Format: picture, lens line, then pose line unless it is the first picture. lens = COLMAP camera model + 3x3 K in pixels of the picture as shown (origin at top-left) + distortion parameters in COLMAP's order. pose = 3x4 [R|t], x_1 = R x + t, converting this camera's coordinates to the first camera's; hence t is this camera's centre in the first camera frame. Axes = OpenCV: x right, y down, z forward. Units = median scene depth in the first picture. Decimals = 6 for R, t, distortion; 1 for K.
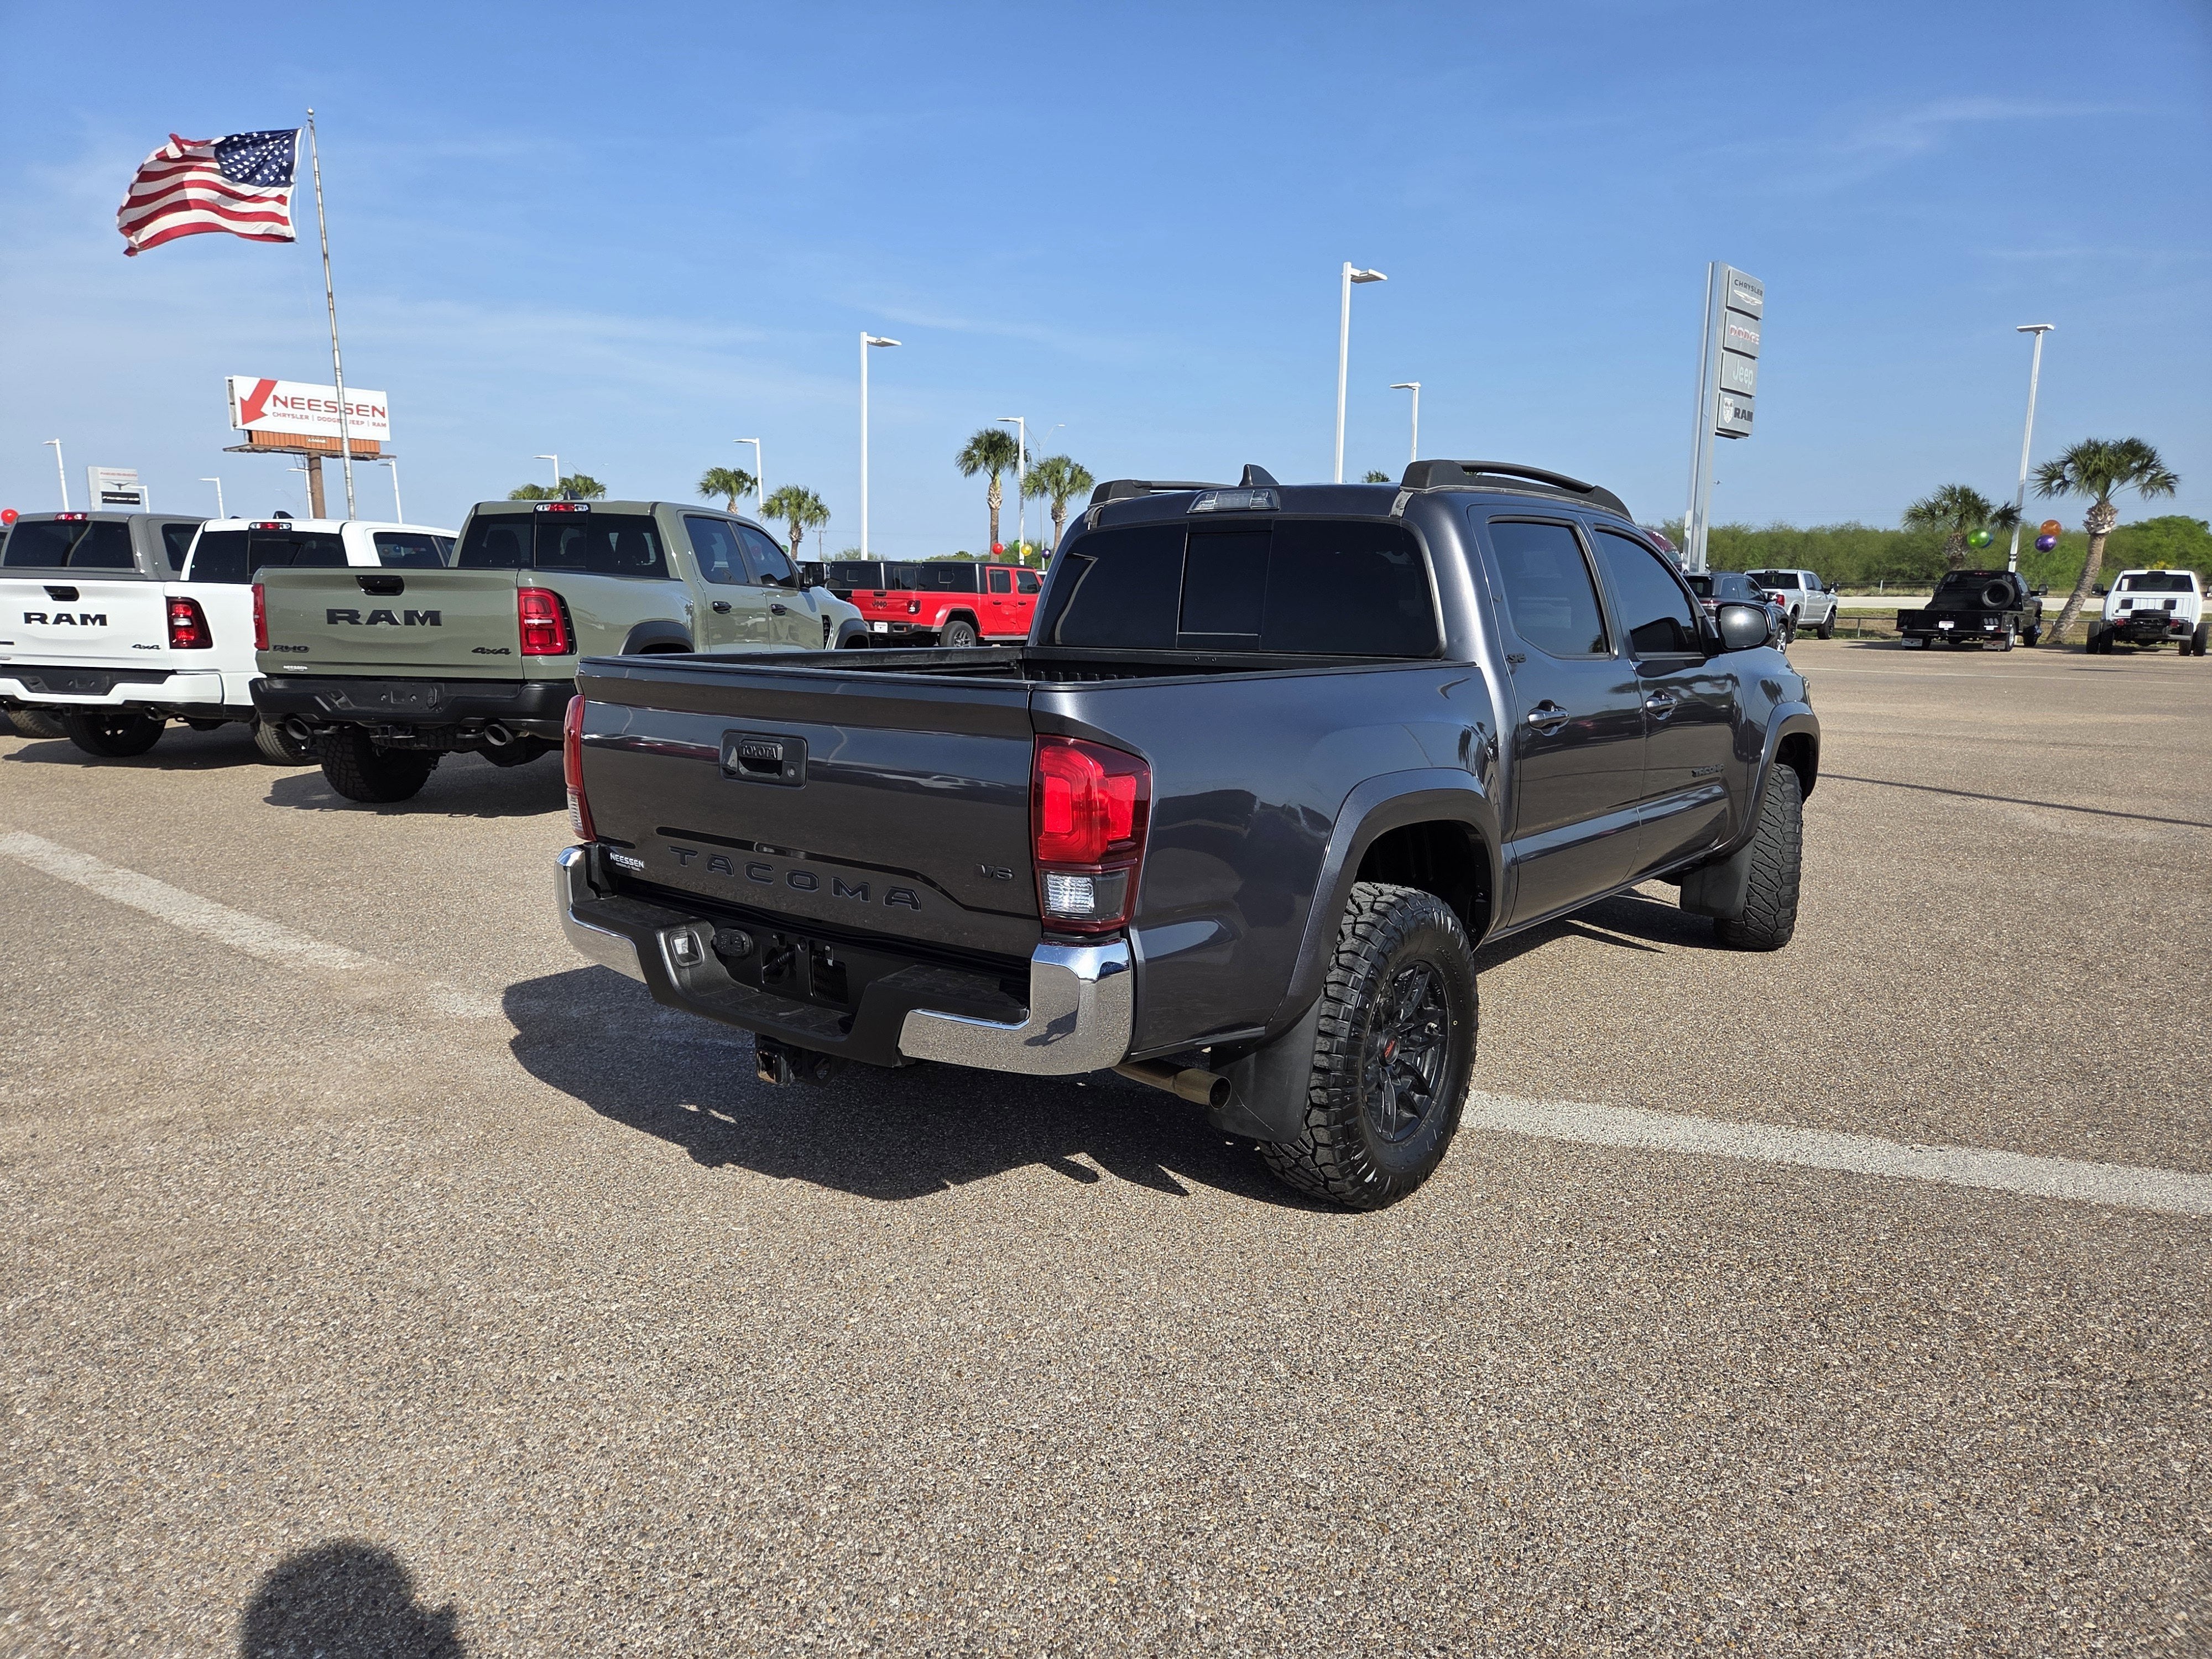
lens RADIAL K [[1478.1, 0, 1079.3], [0, 1478.1, 829.7], [0, 0, 1]] dist [0.052072, -0.040609]
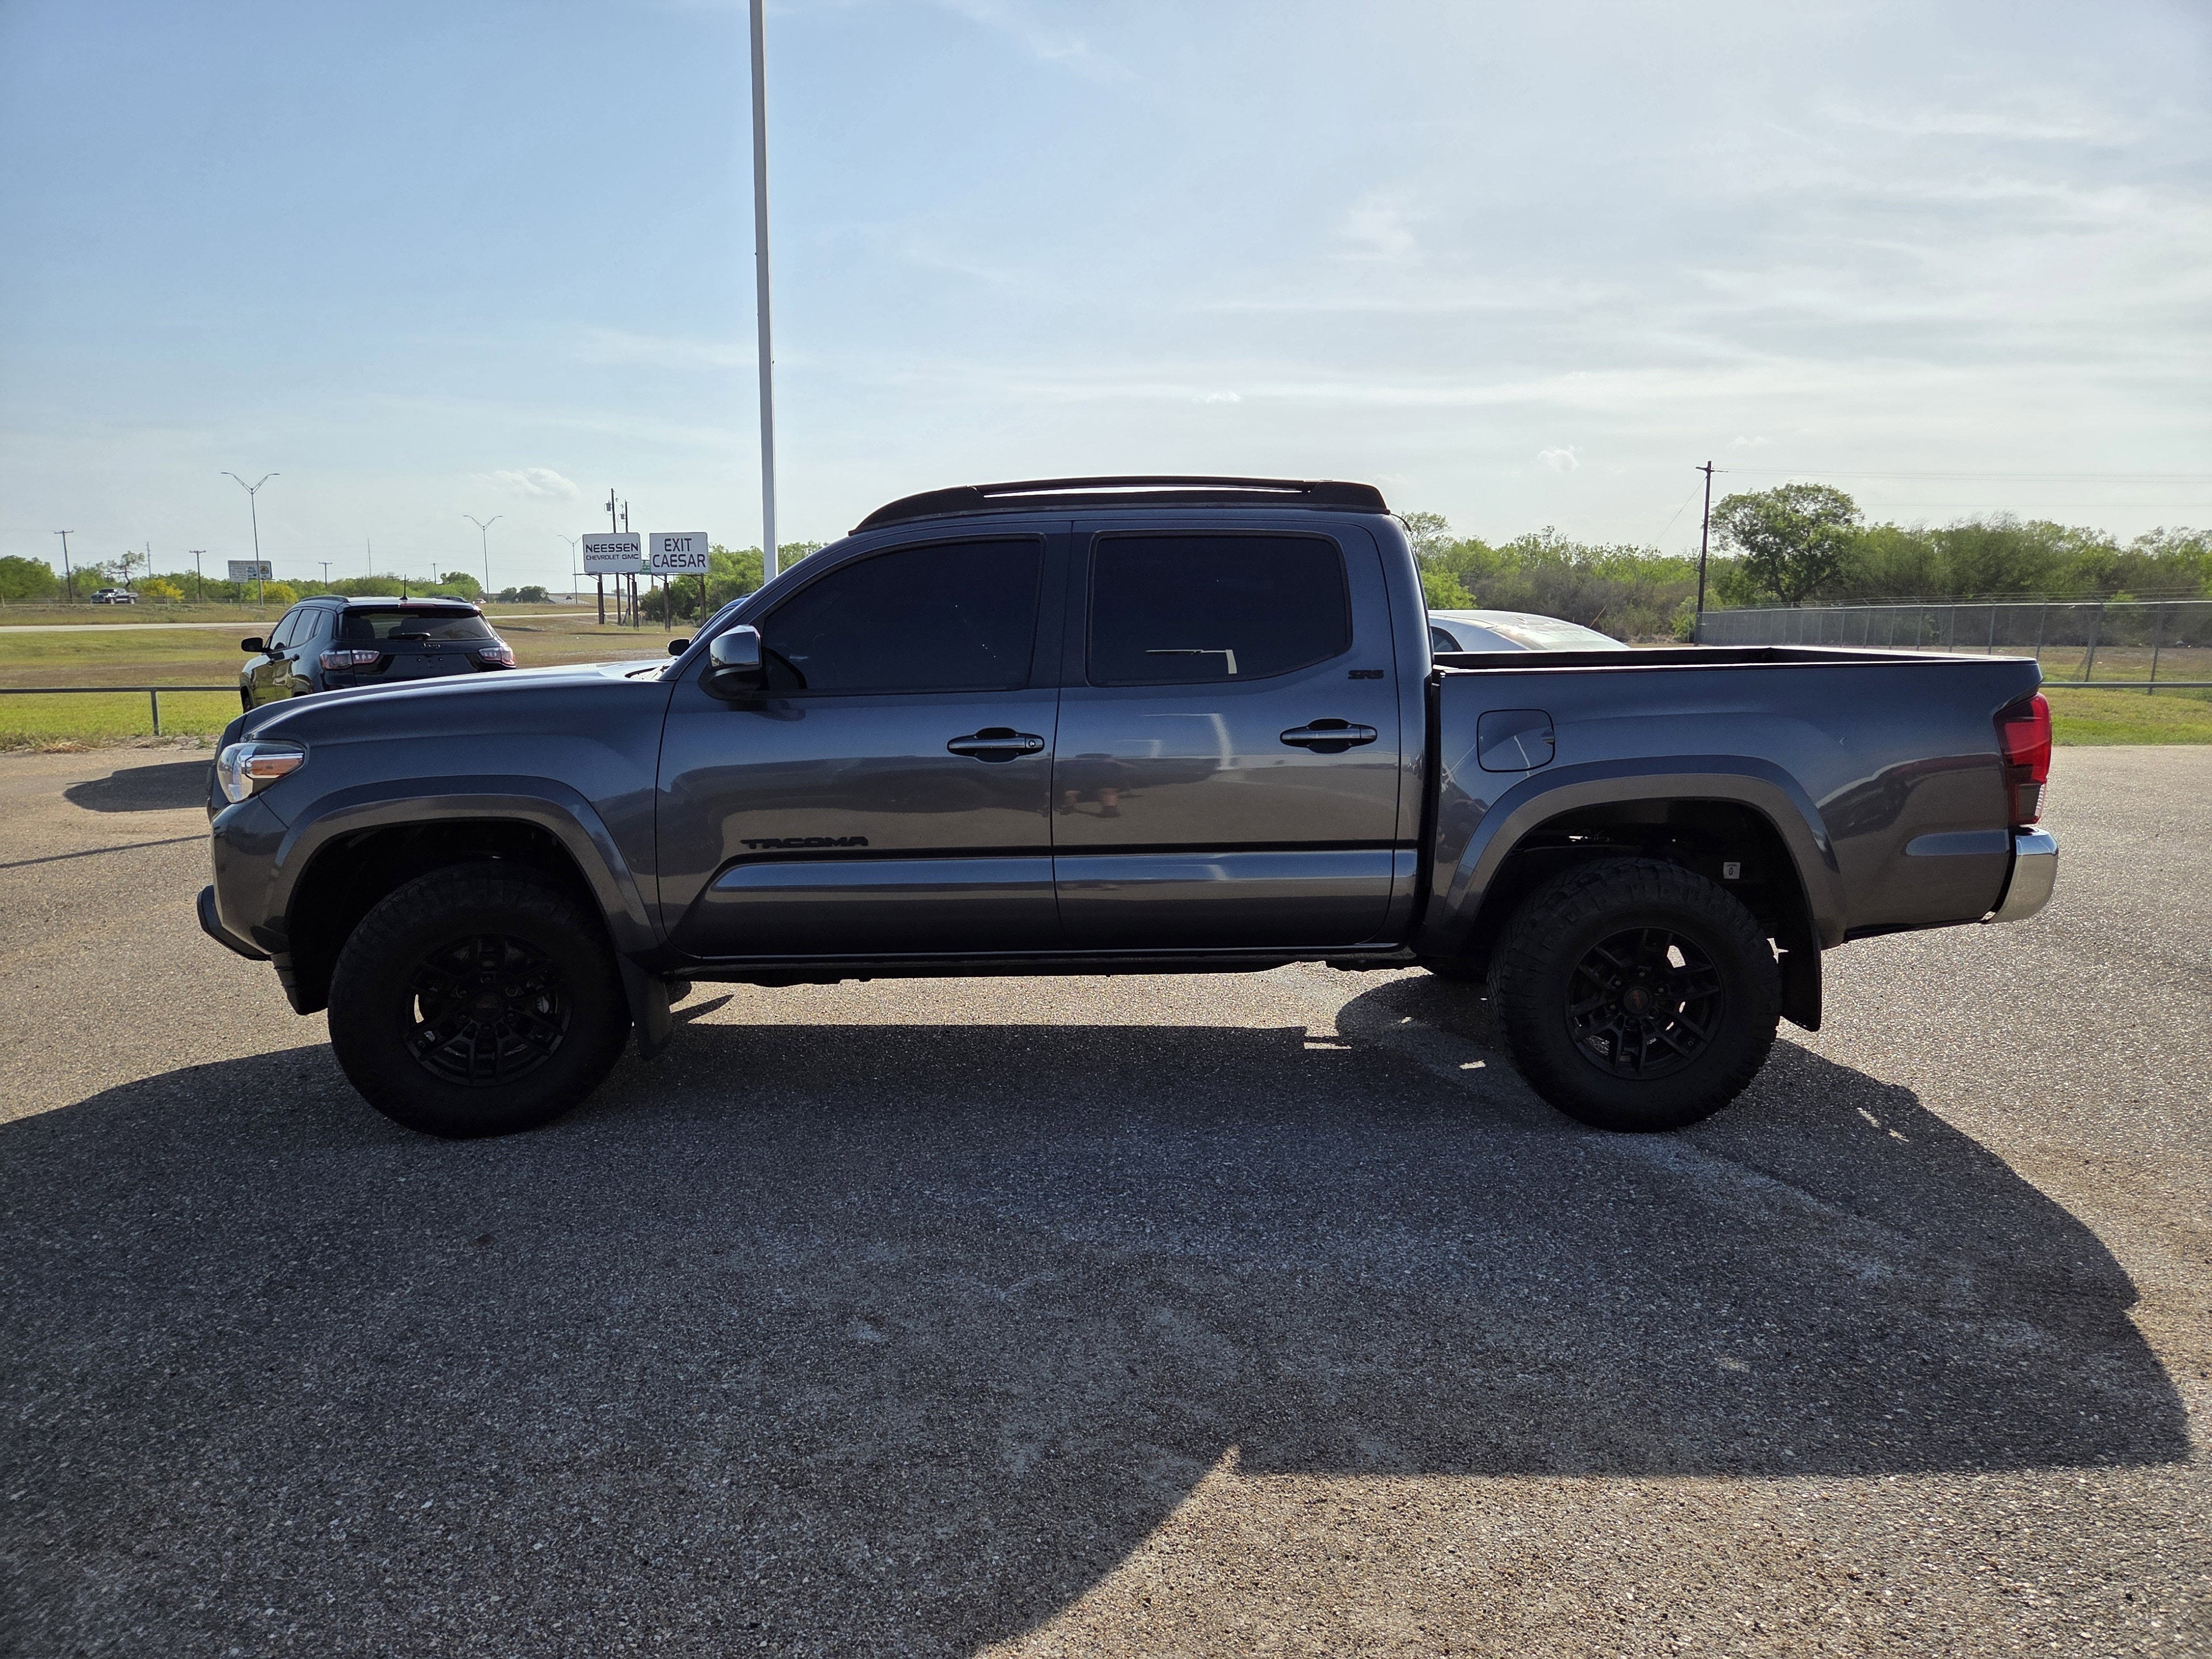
lens RADIAL K [[1478.1, 0, 1110.6], [0, 1478.1, 821.1], [0, 0, 1]] dist [0.052072, -0.040609]
pose [[-0.642501, -0.106146, 0.758898, -0.067444], [0.124737, 0.962663, 0.240251, -0.031874], [-0.756064, 0.249024, -0.605272, 0.199532]]
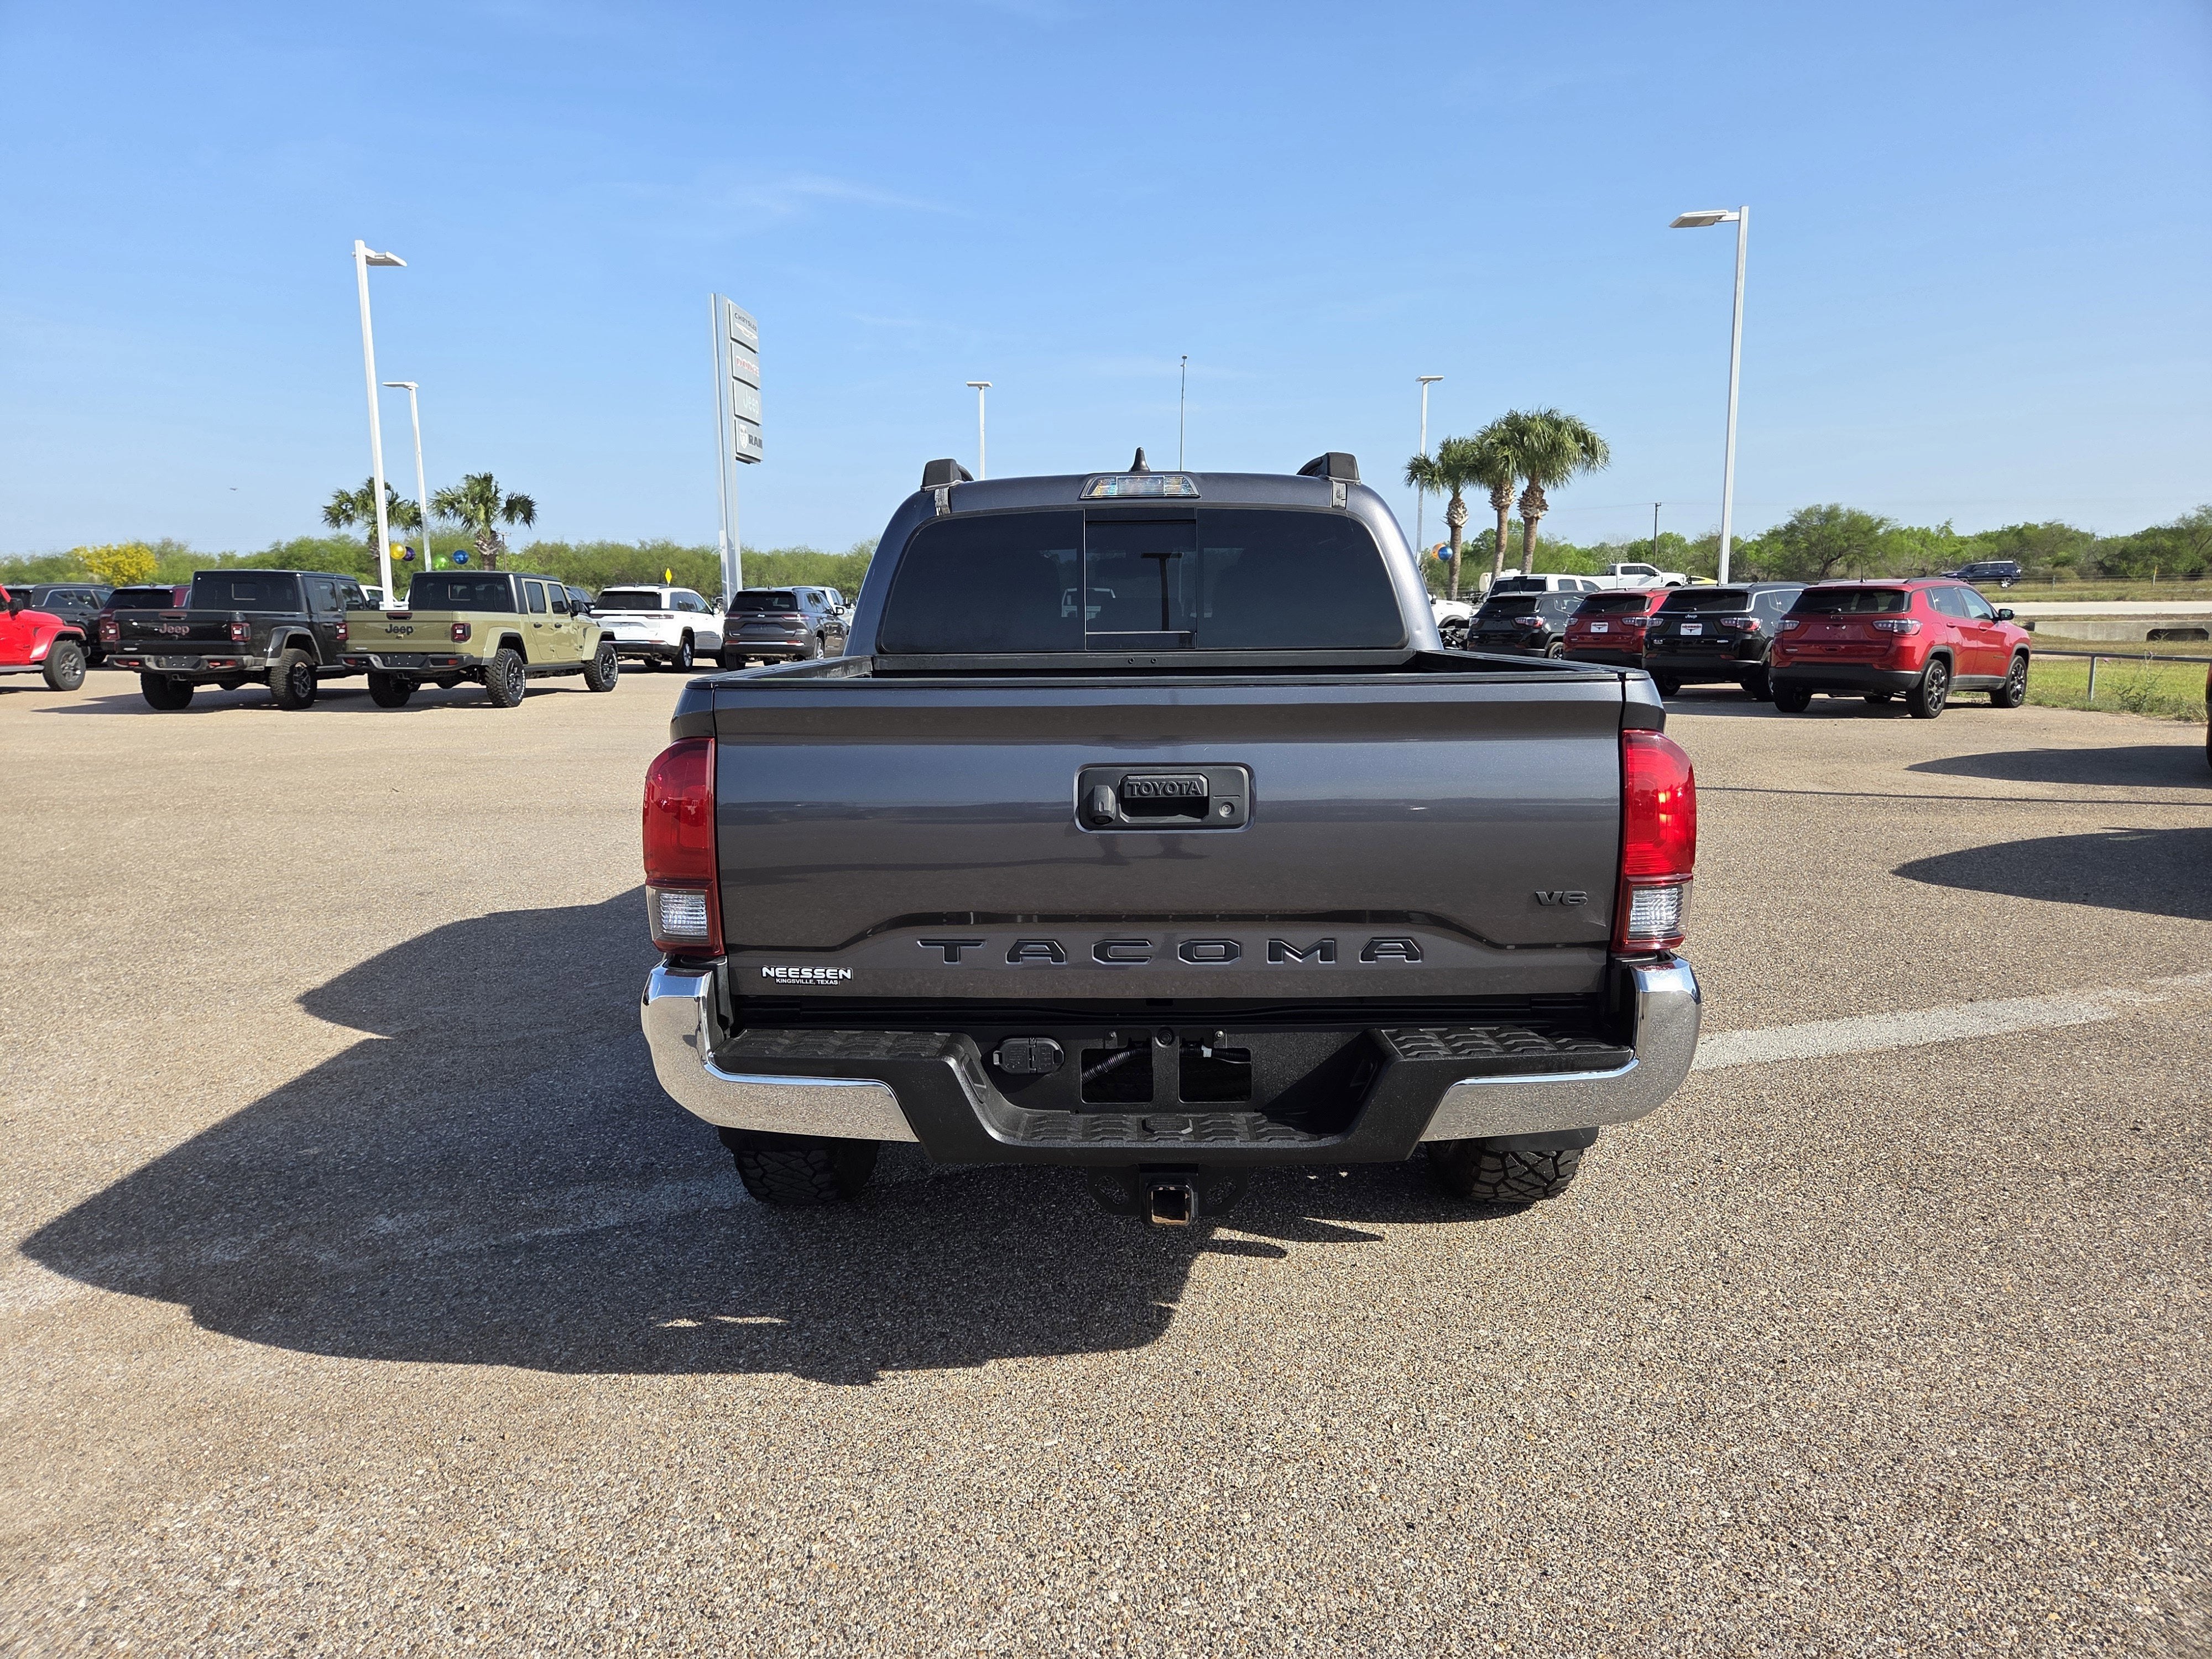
lens RADIAL K [[1478.1, 0, 1083.5], [0, 1478.1, 829.6], [0, 0, 1]] dist [0.052072, -0.040609]
pose [[0.787077, -0.102753, 0.608237, -0.053454], [0.109758, 0.993623, 0.025829, -0.004237], [-0.607012, 0.046429, 0.793335, 0.032989]]
